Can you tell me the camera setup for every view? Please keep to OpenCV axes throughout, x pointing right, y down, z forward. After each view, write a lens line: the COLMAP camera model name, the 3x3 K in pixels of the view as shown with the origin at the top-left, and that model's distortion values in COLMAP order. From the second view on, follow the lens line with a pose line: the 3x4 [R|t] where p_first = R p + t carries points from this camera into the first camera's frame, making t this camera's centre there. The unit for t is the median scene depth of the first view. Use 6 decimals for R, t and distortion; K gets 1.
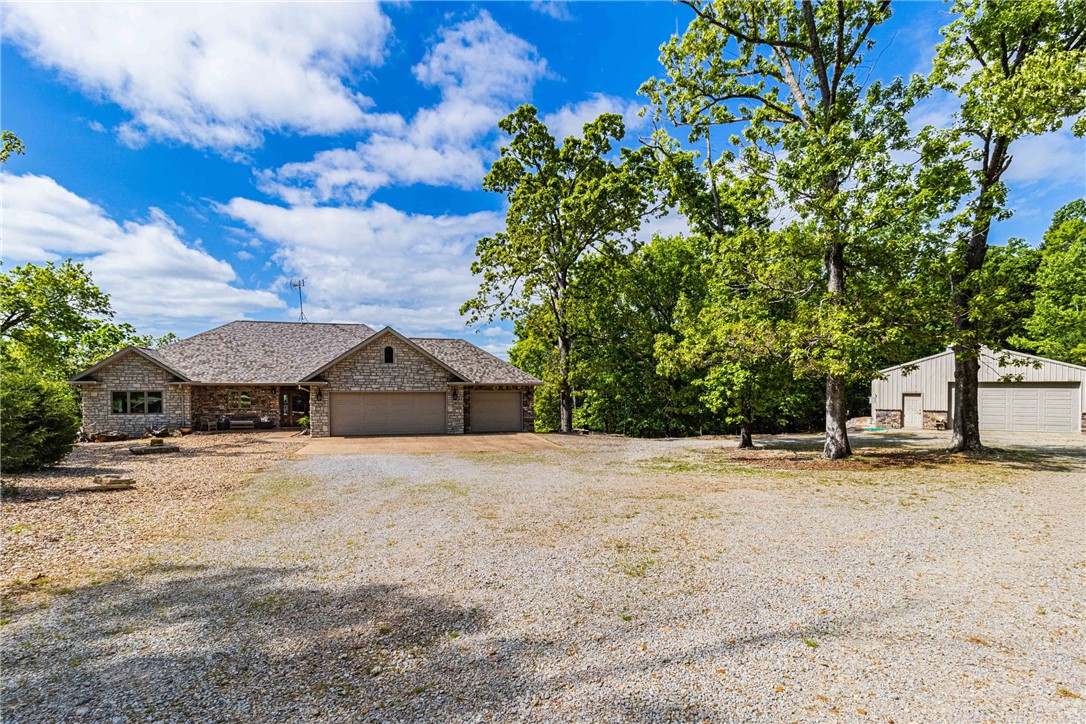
lens RADIAL K [[507.5, 0, 543.0], [0, 507.5, 362.0], [0, 0, 1]] dist [-0.004332, -0.001069]
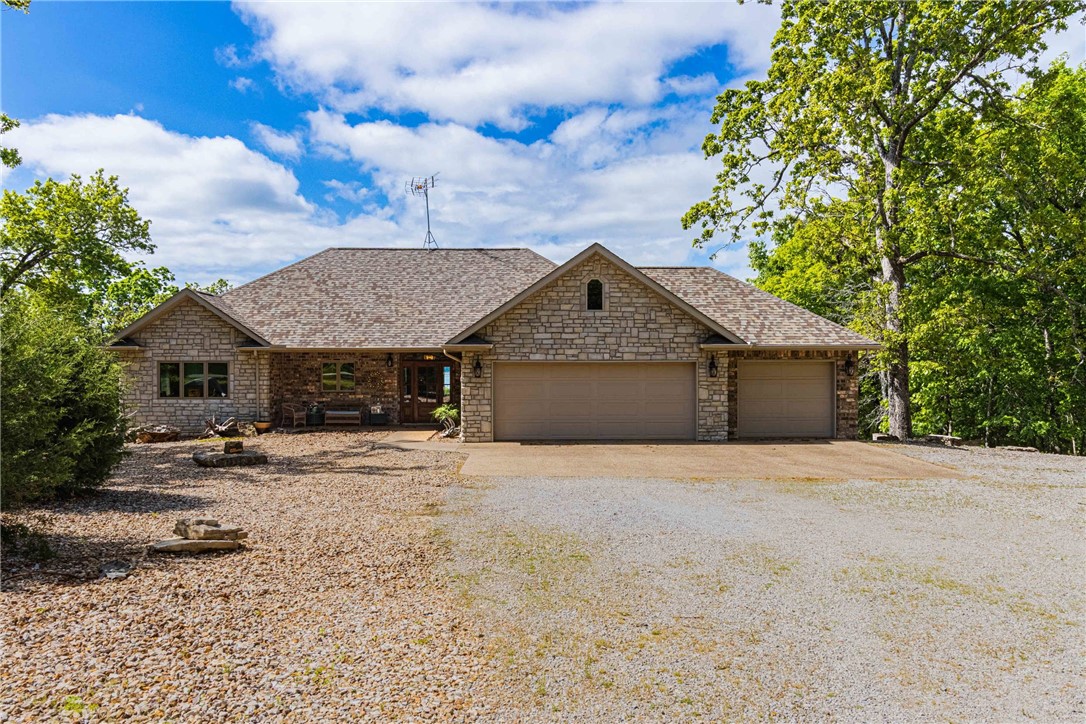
lens RADIAL K [[785.1, 0, 543.7], [0, 785.1, 279.9], [0, 0, 1]] dist [-0.008121, 0.003247]
pose [[0.975159, -0.024254, -0.220175, -0.155117], [0.011861, 0.998279, -0.057438, 0.016606], [0.221189, 0.053400, 0.973768, 0.137095]]
